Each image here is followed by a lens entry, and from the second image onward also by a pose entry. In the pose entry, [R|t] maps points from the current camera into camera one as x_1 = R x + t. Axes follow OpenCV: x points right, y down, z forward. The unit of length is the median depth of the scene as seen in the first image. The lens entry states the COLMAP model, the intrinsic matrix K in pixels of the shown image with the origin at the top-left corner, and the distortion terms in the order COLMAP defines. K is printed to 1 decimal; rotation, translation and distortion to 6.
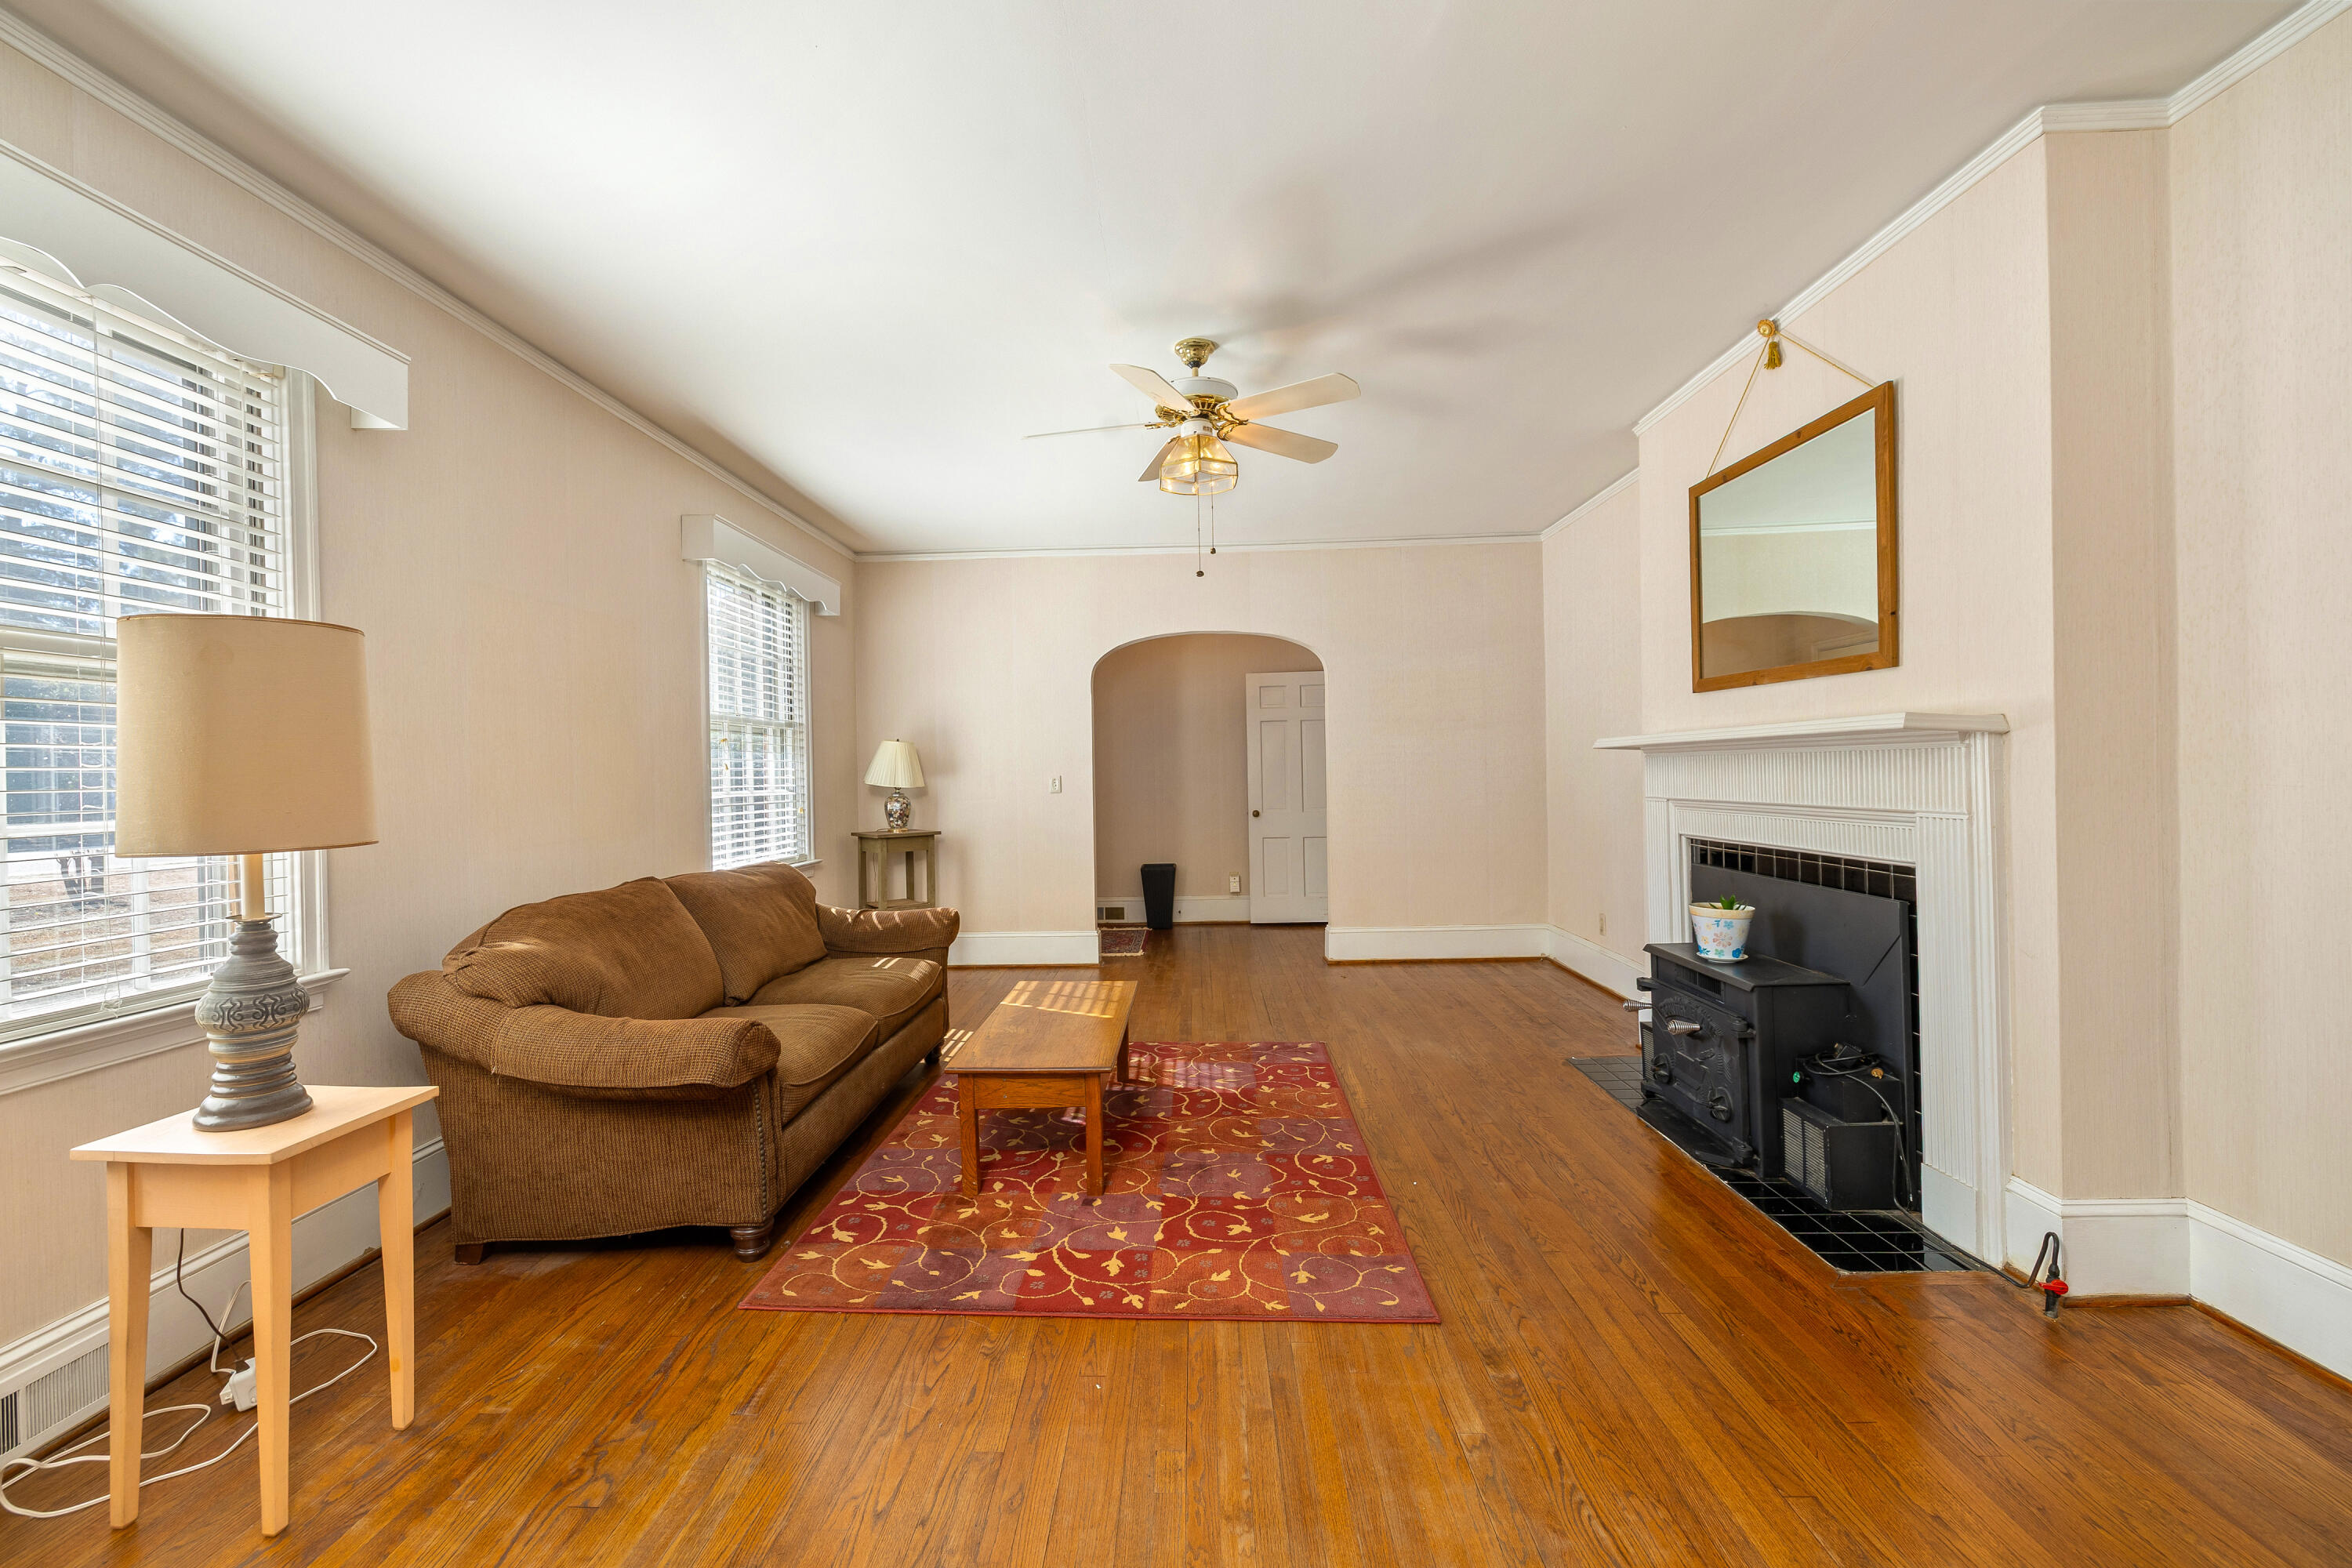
lens RADIAL K [[1006.2, 0, 1176.0], [0, 1006.2, 784.0], [0, 0, 1]] dist [0.000191, -0.000447]
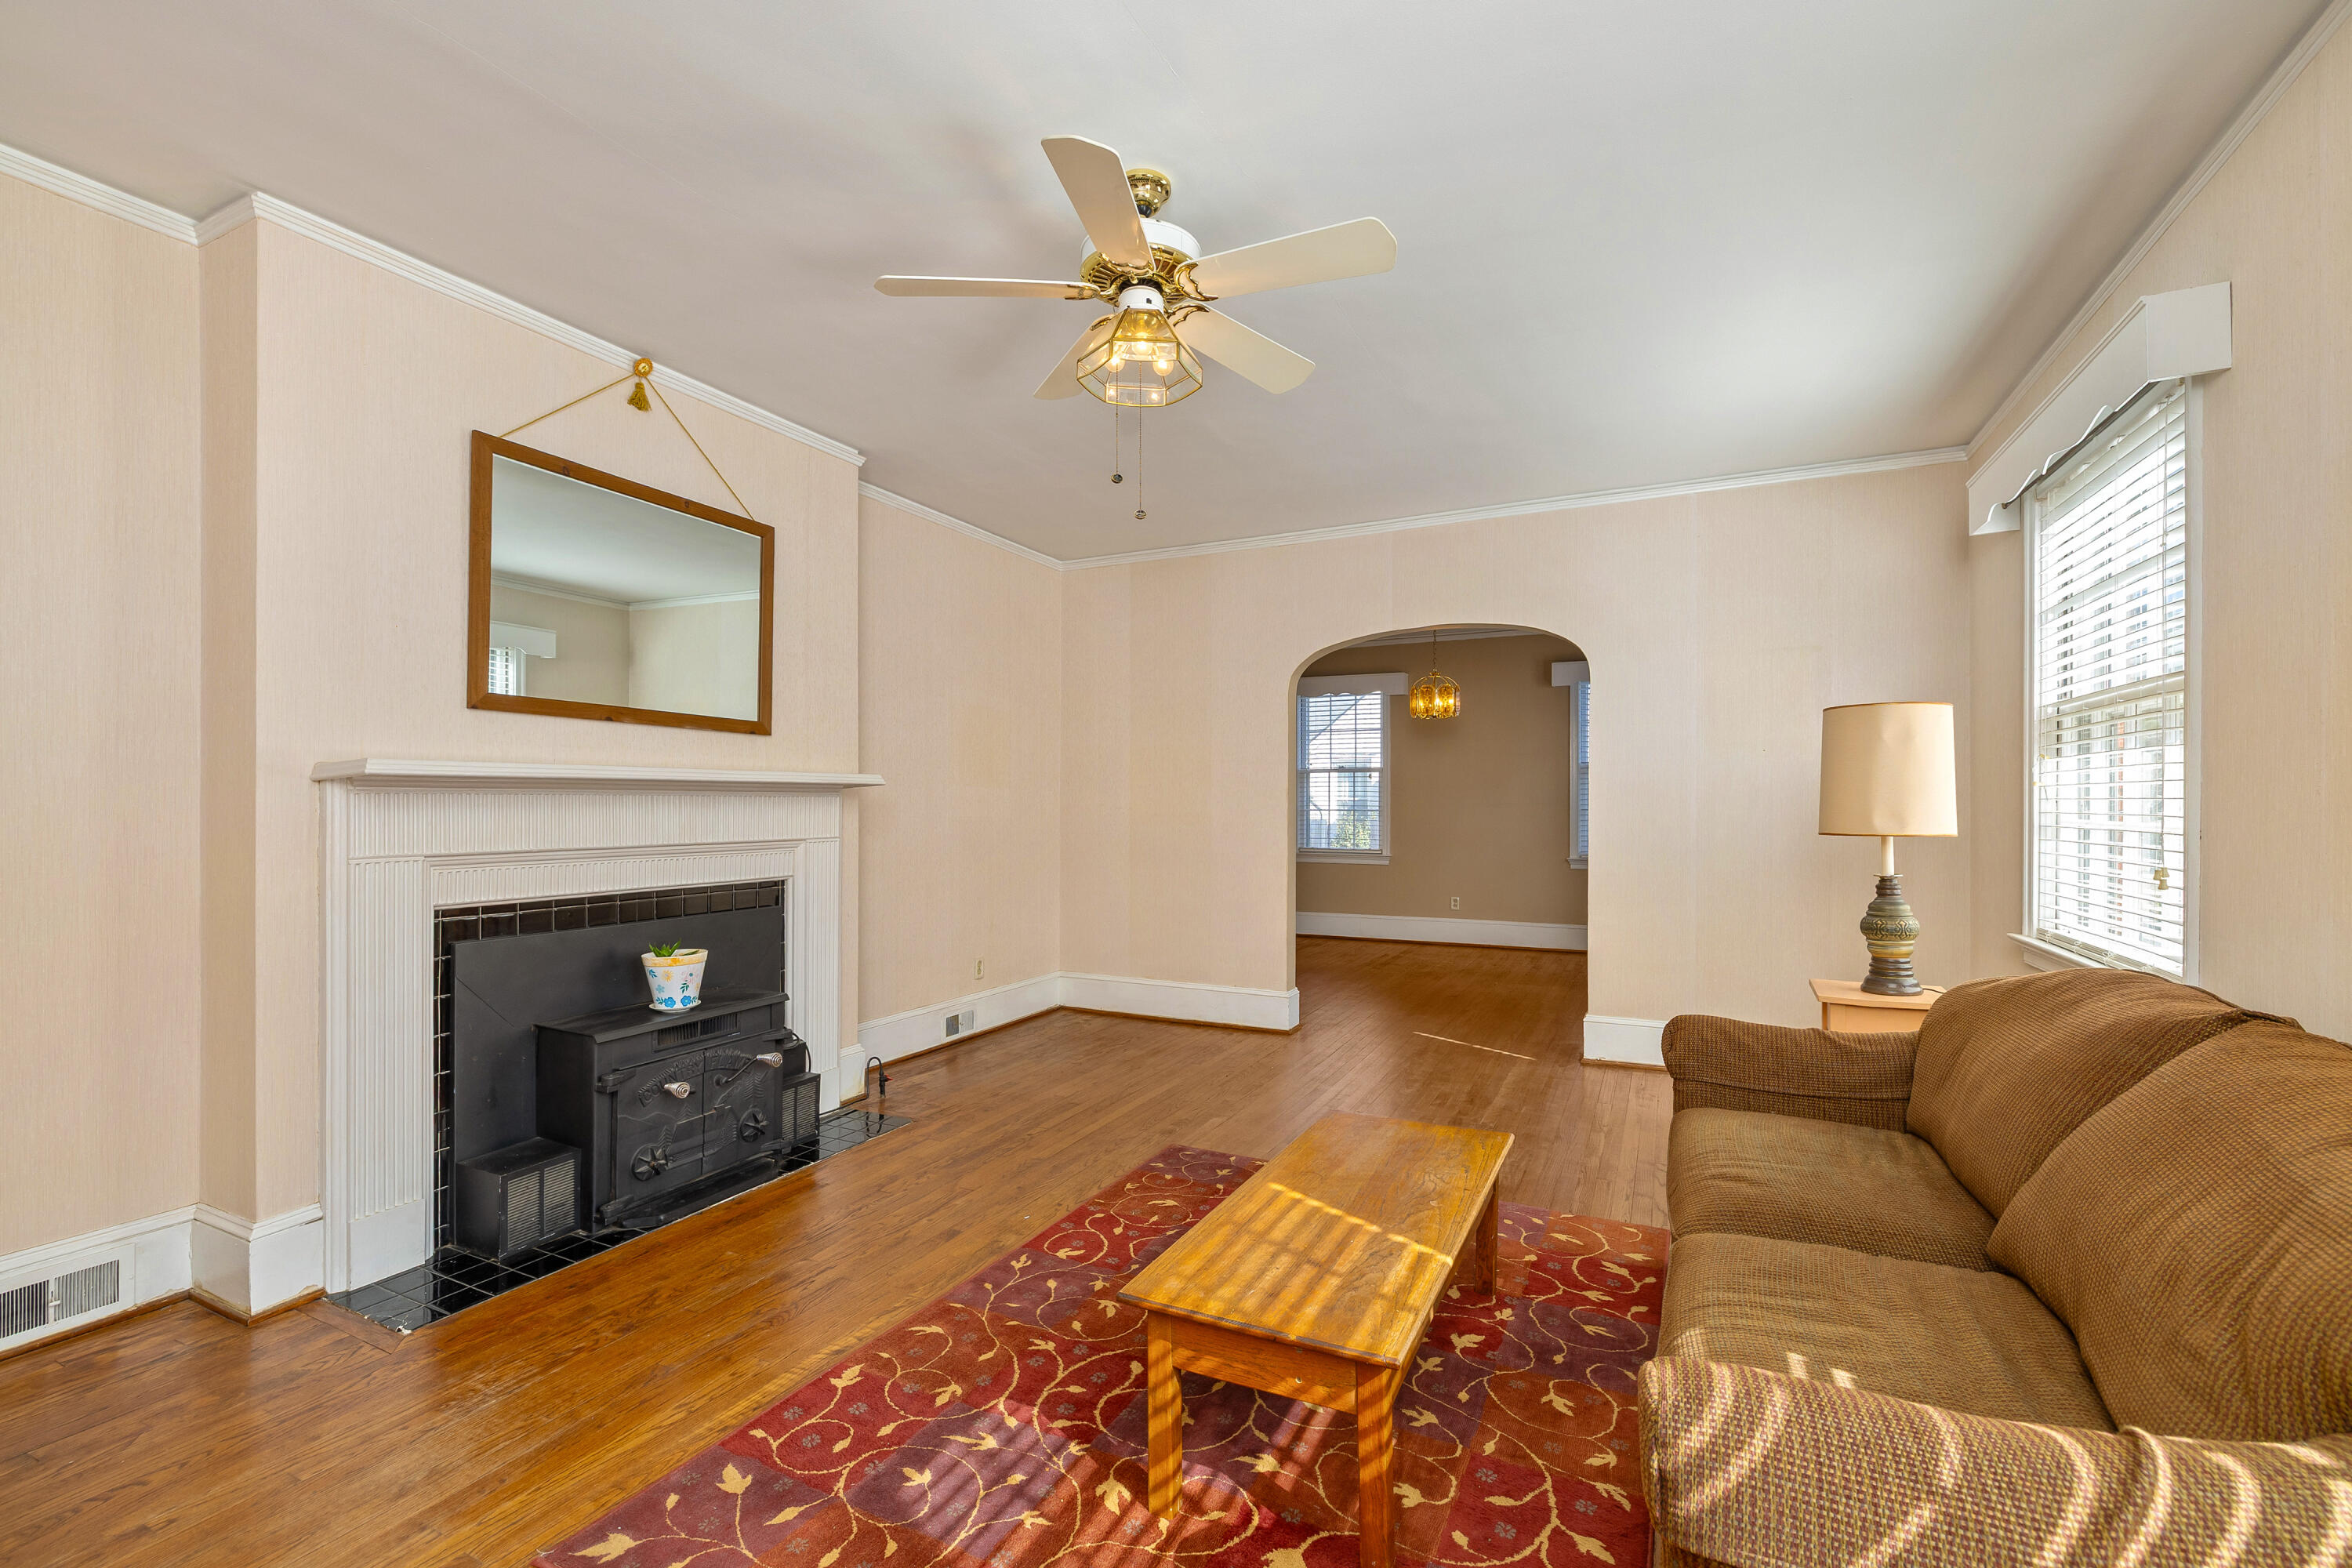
lens RADIAL K [[1006.2, 0, 1176.0], [0, 1006.2, 784.0], [0, 0, 1]] dist [0.000191, -0.000447]
pose [[-0.906932, 0.029346, 0.420254, -0.282395], [0.025337, 0.999565, -0.015120, -0.012423], [-0.420514, -0.003065, -0.907281, 1.583503]]
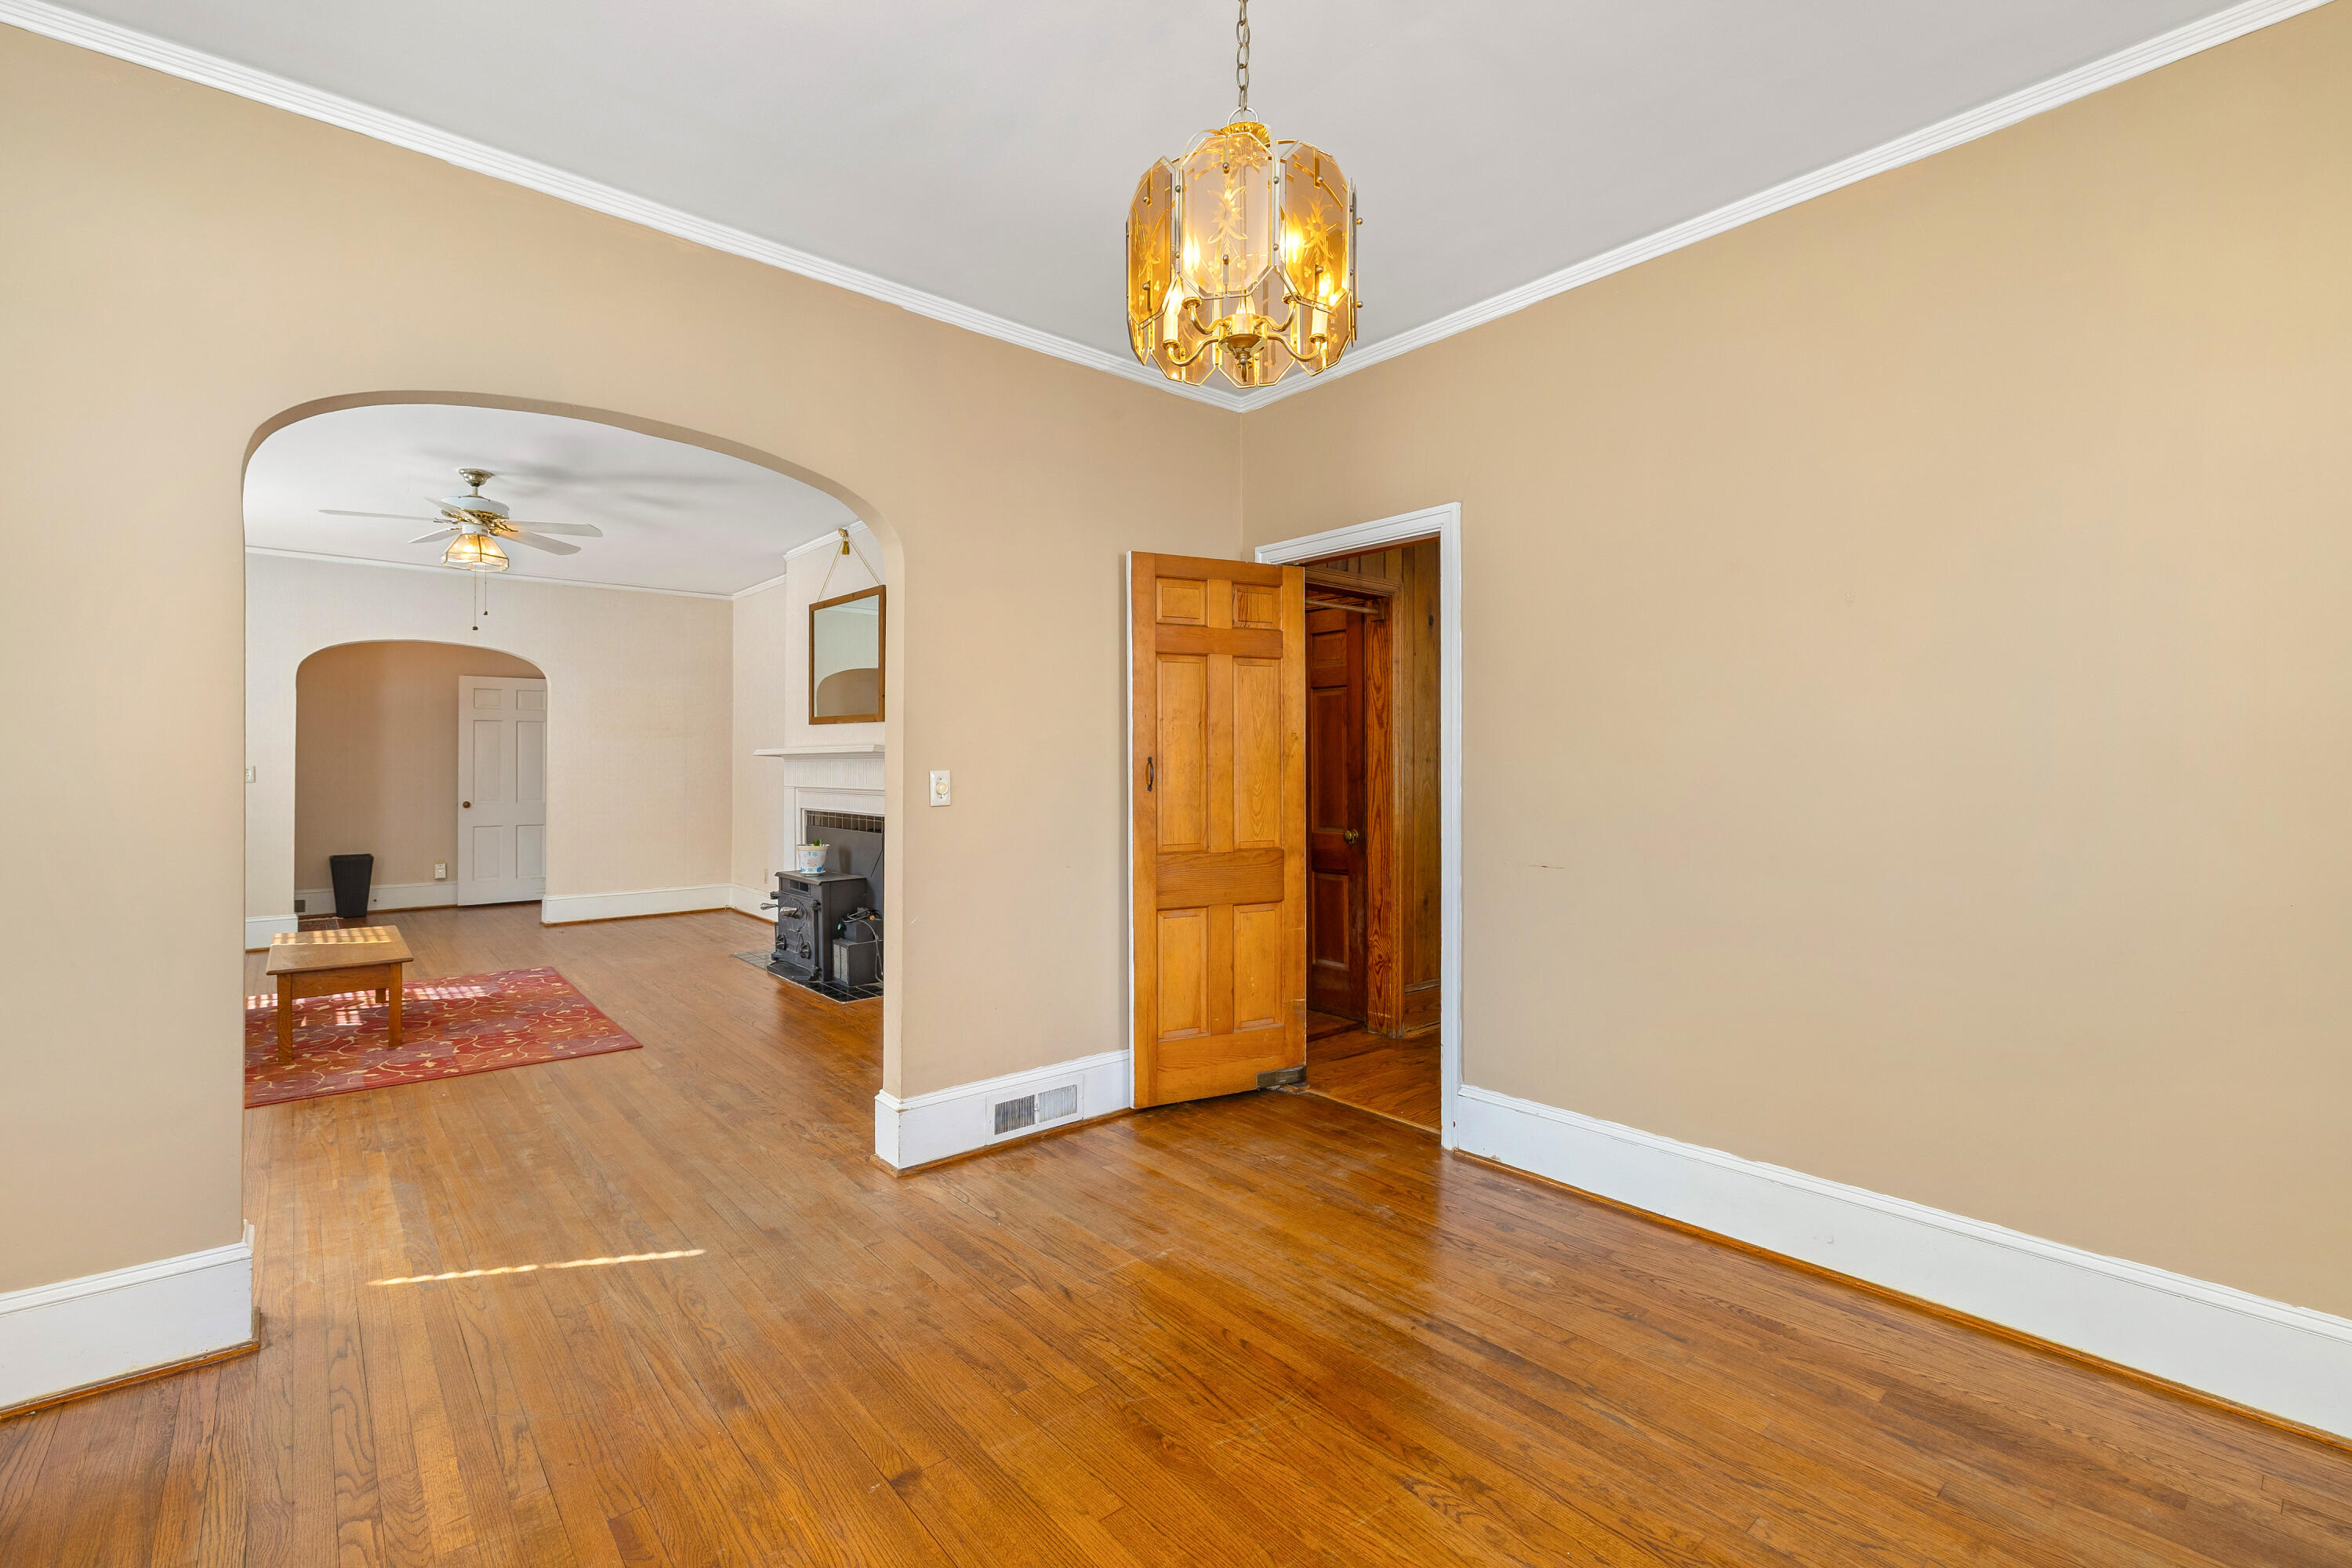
lens RADIAL K [[1037.3, 0, 1142.7], [0, 1037.3, 760.5], [0, 0, 1]] dist [-0.001337, -0.000208]
pose [[0.763949, 0.025220, 0.644783, -0.199760], [-0.009455, 0.999566, -0.027895, 0.014522], [-0.645207, 0.015214, 0.763856, -0.763151]]
